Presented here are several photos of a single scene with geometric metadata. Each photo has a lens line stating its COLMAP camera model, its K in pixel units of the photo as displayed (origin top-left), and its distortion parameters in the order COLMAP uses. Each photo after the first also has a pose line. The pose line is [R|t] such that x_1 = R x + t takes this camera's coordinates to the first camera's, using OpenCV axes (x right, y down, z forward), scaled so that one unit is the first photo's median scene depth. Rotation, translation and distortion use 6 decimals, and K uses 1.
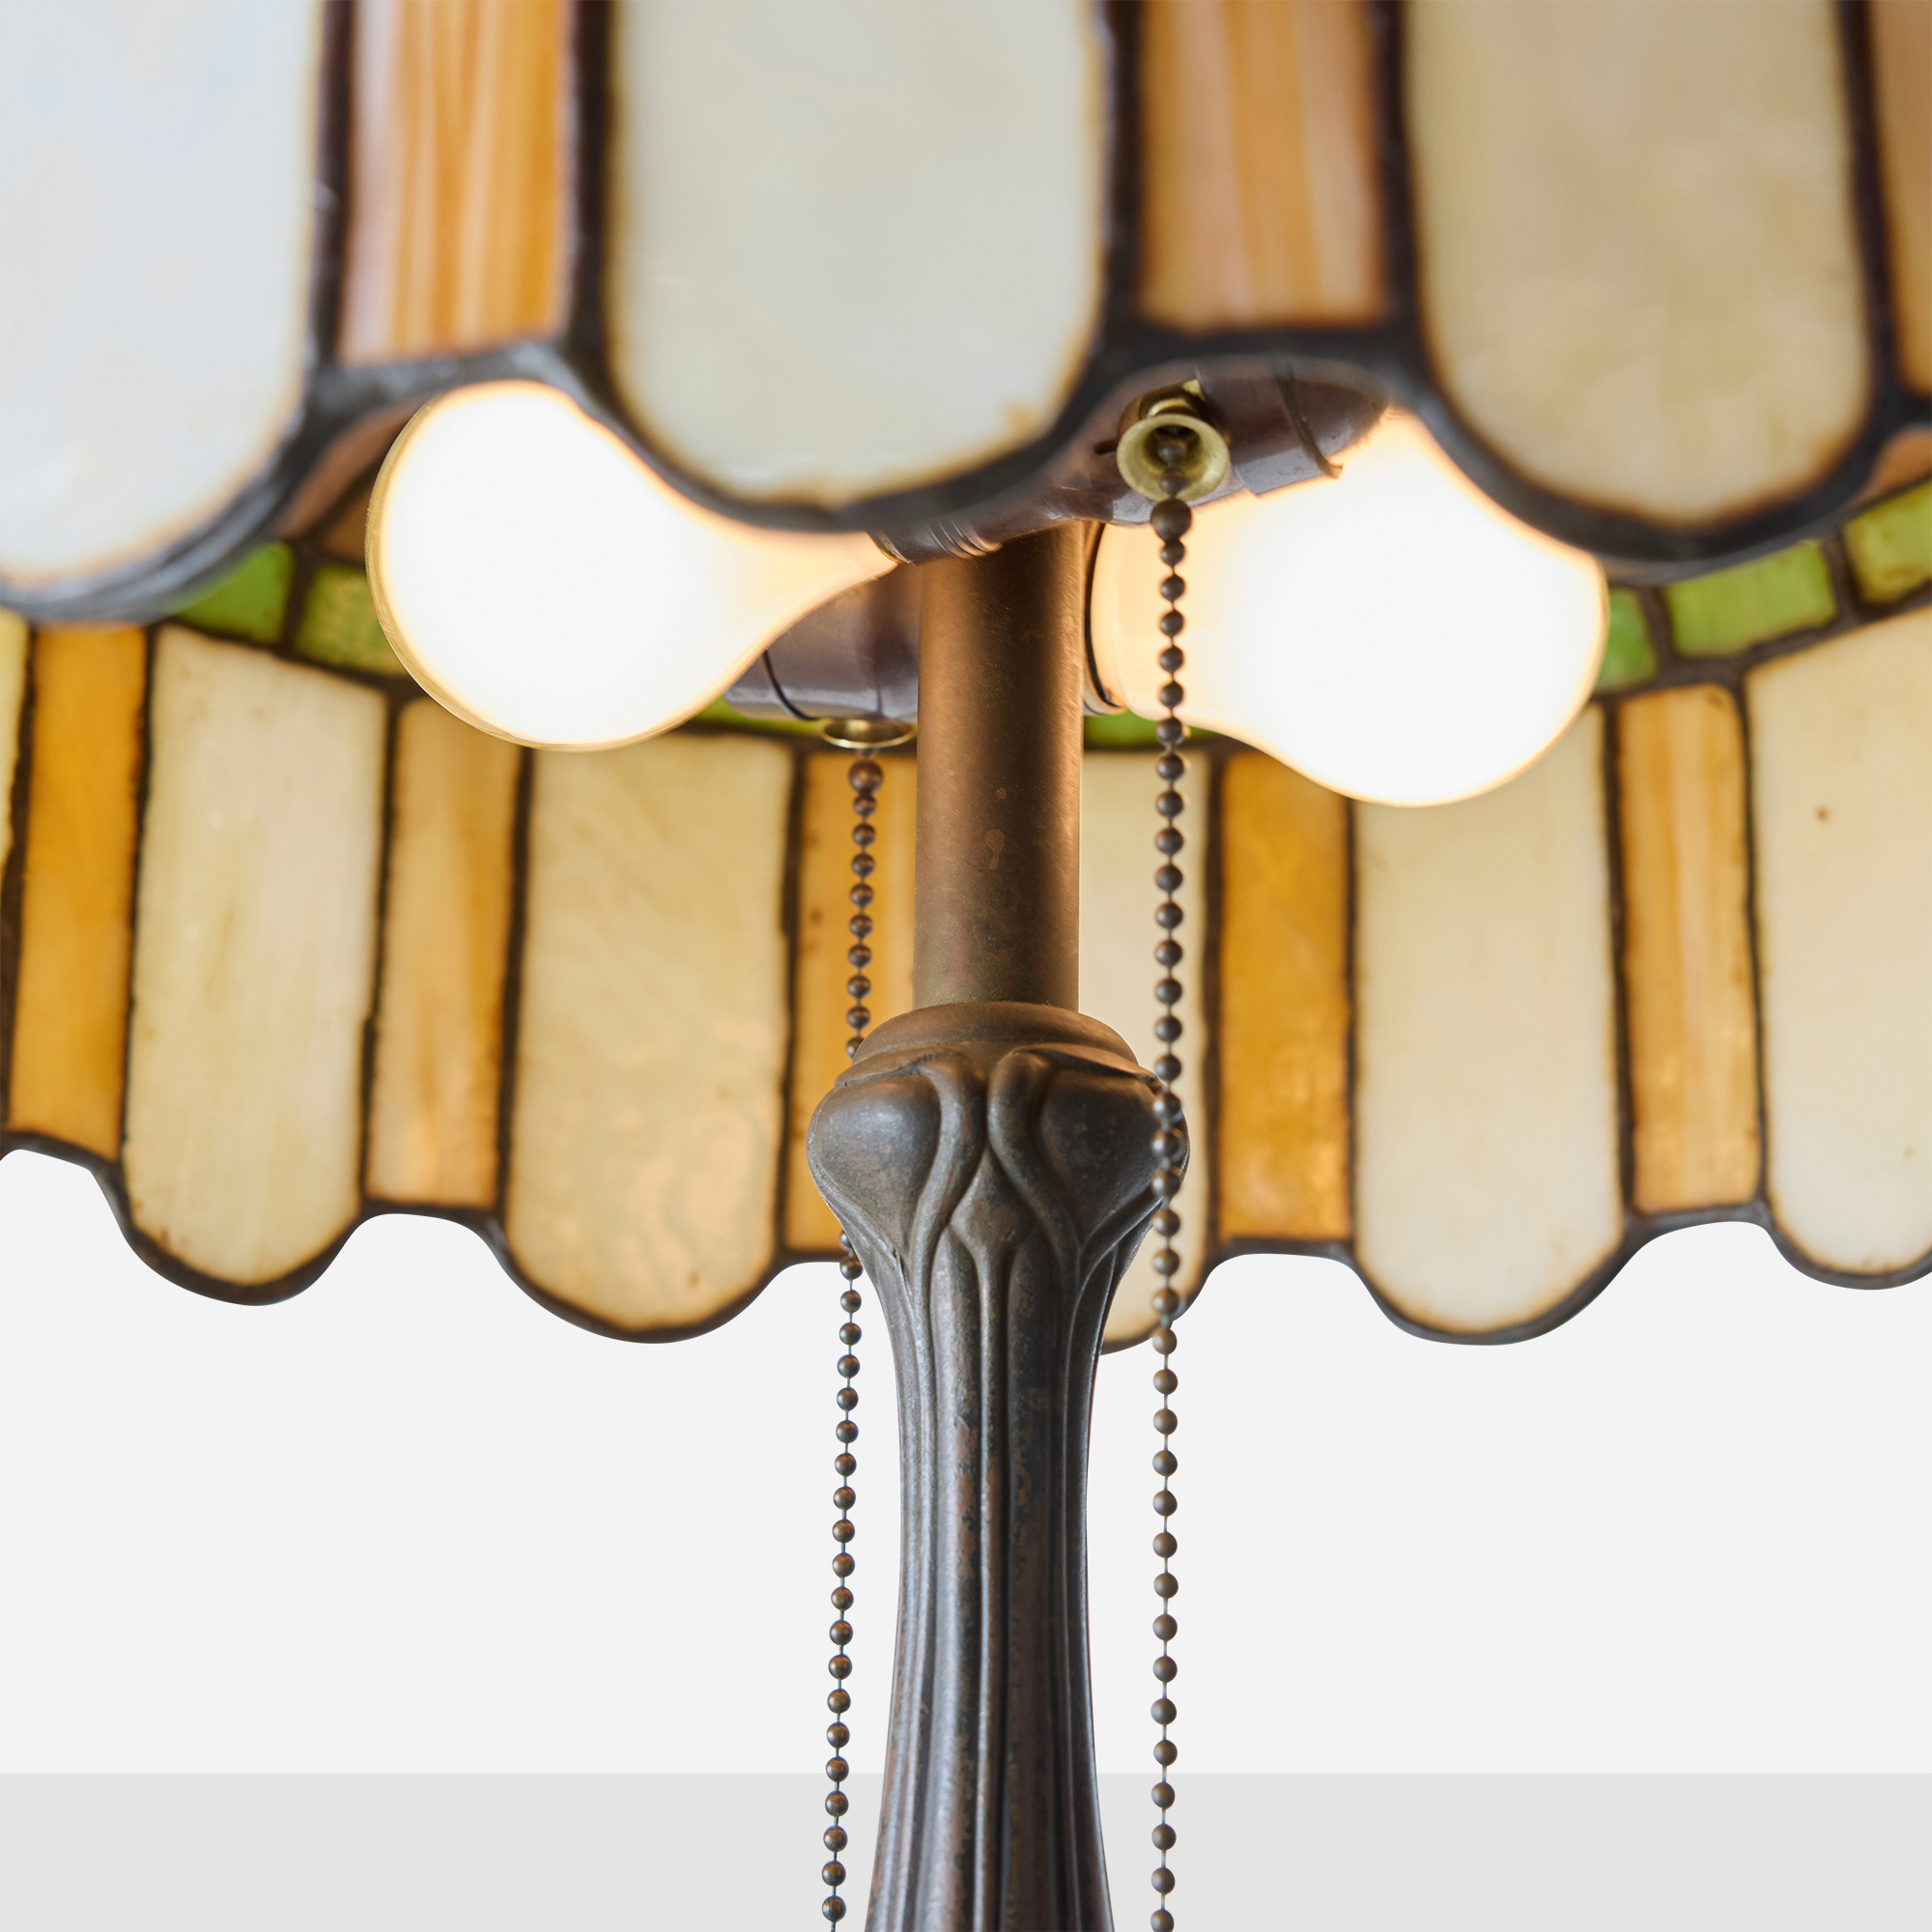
lens RADIAL K [[4092.8, 0, 966.0], [0, 4092.8, 966.0], [0, 0, 1]] dist [0.028733, 0.229070]
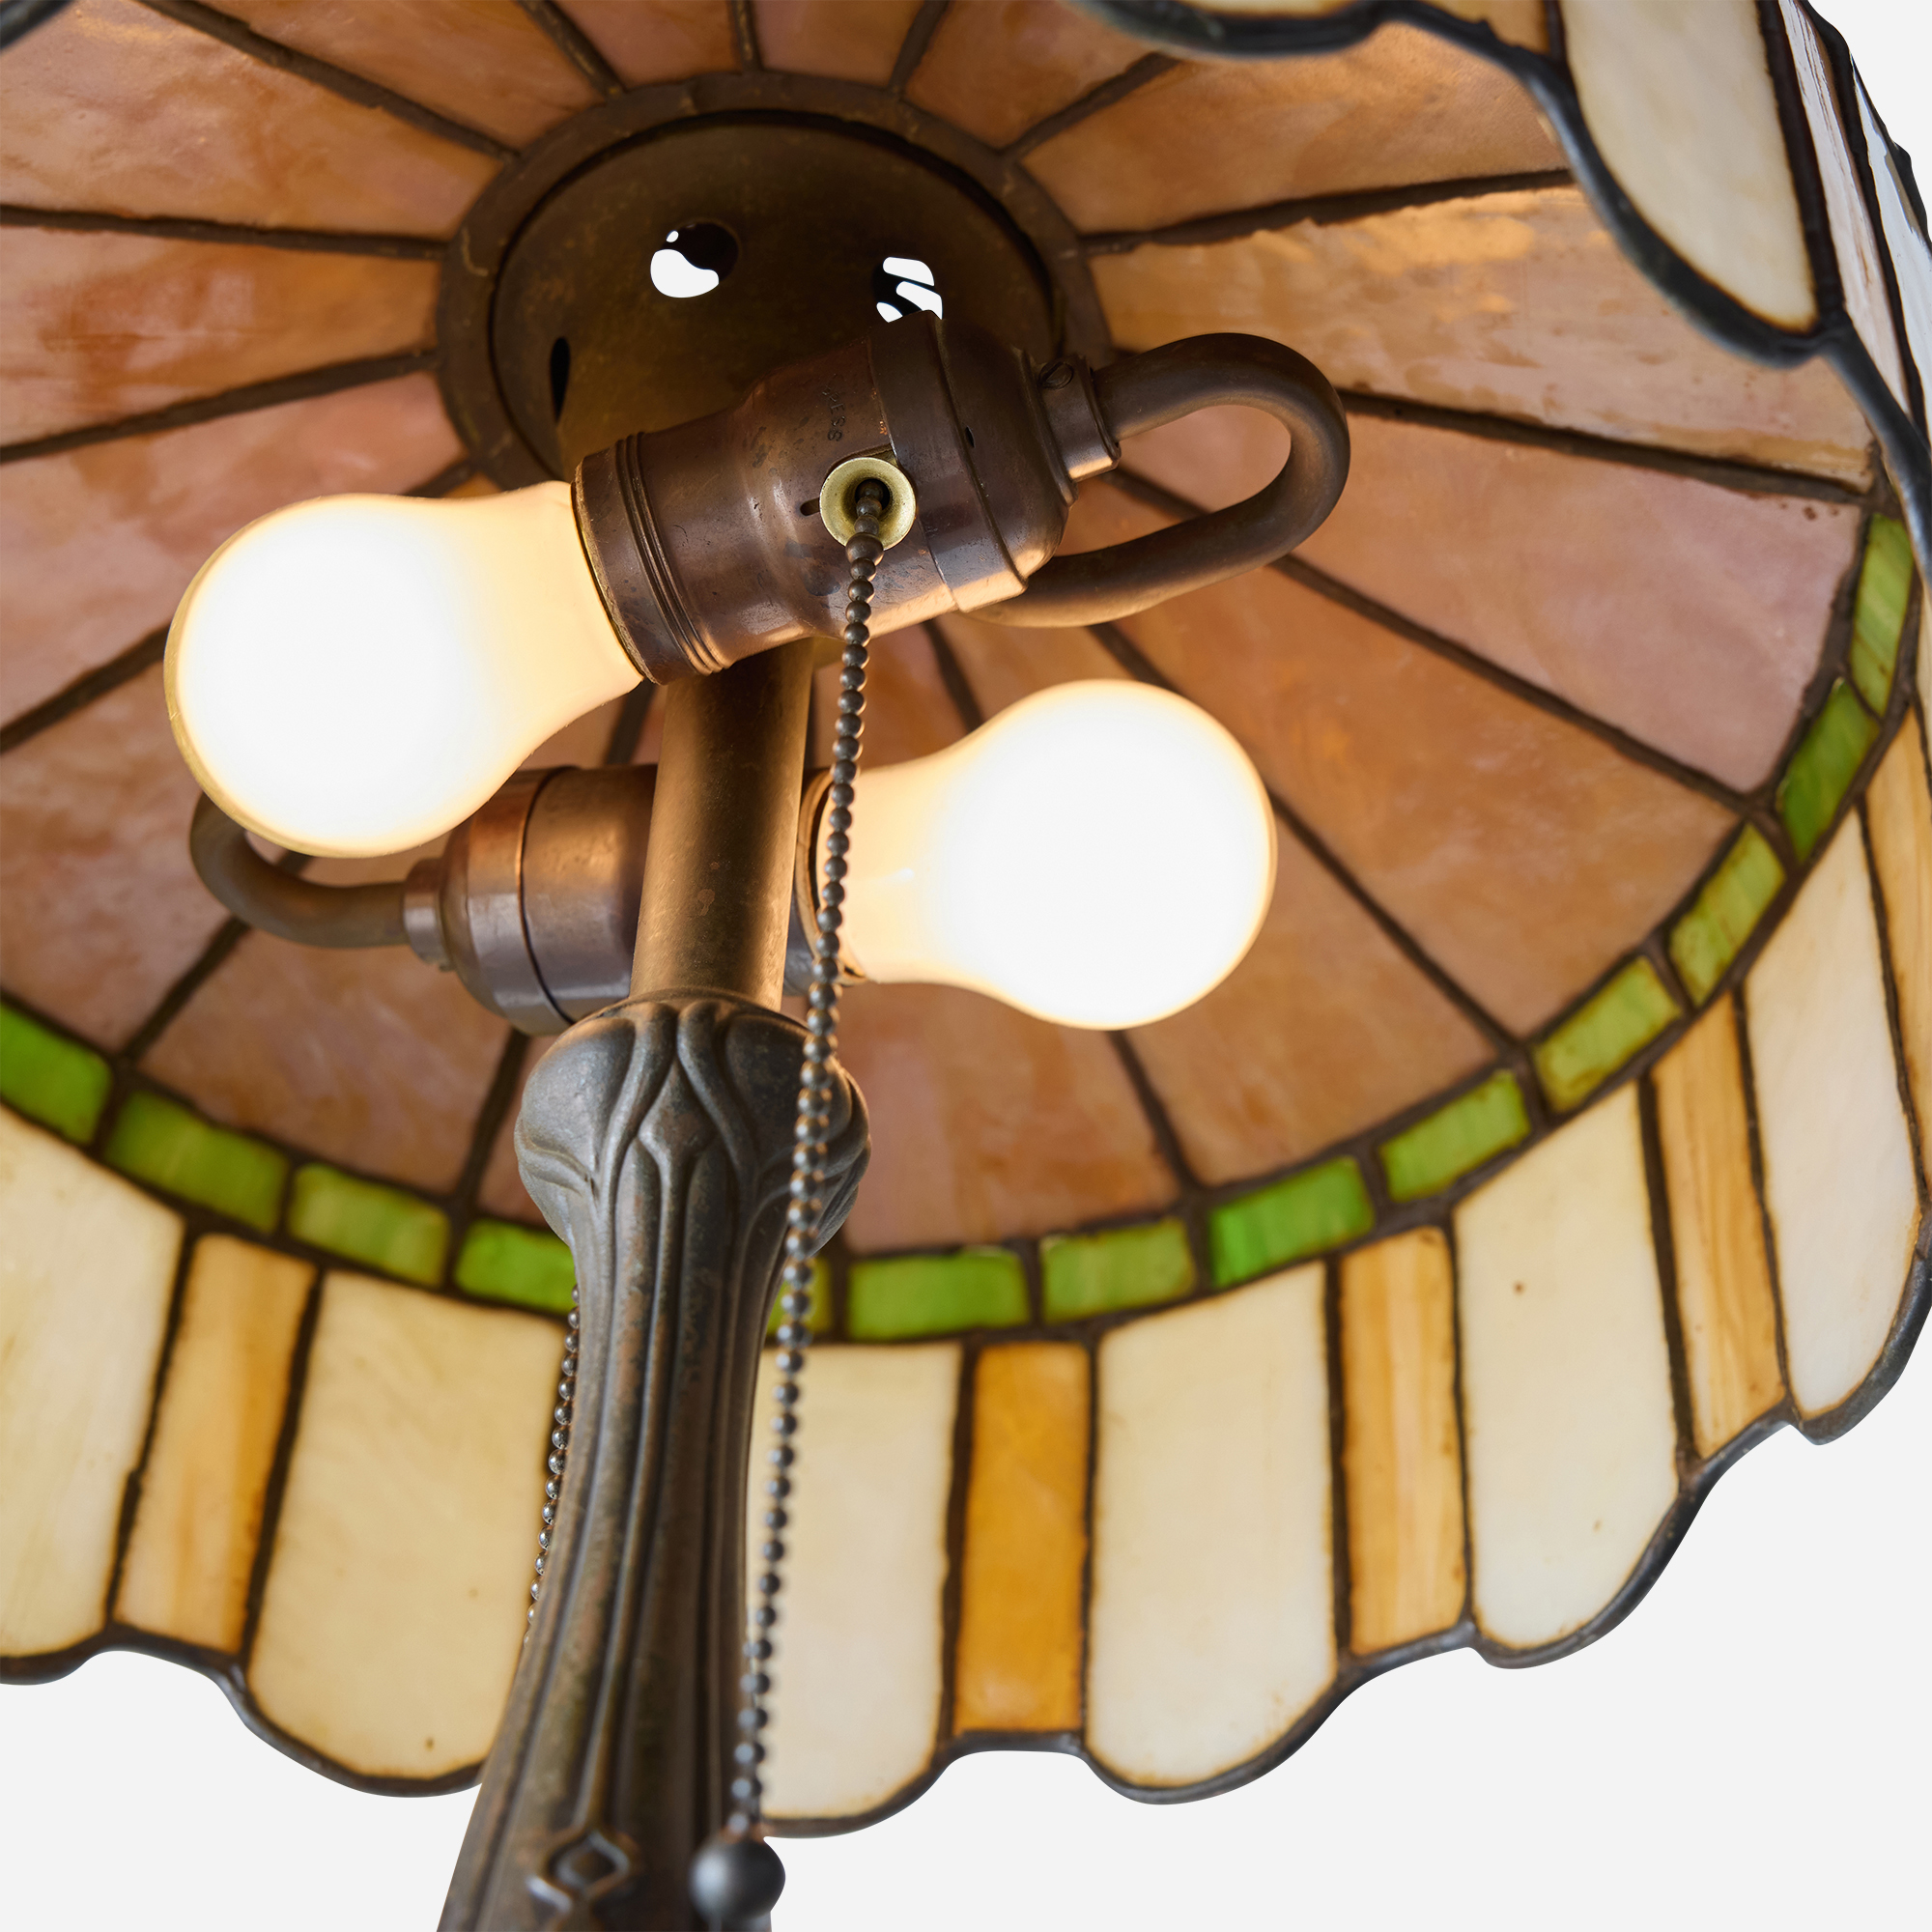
lens RADIAL K [[4092.8, 0, 966.0], [0, 4092.8, 966.0], [0, 0, 1]] dist [0.028733, 0.229070]
pose [[0.999204, 0.035919, 0.017354, 0.043160], [-0.026169, 0.918554, -0.394427, 0.309311], [-0.030108, 0.393659, 0.918763, -0.009179]]
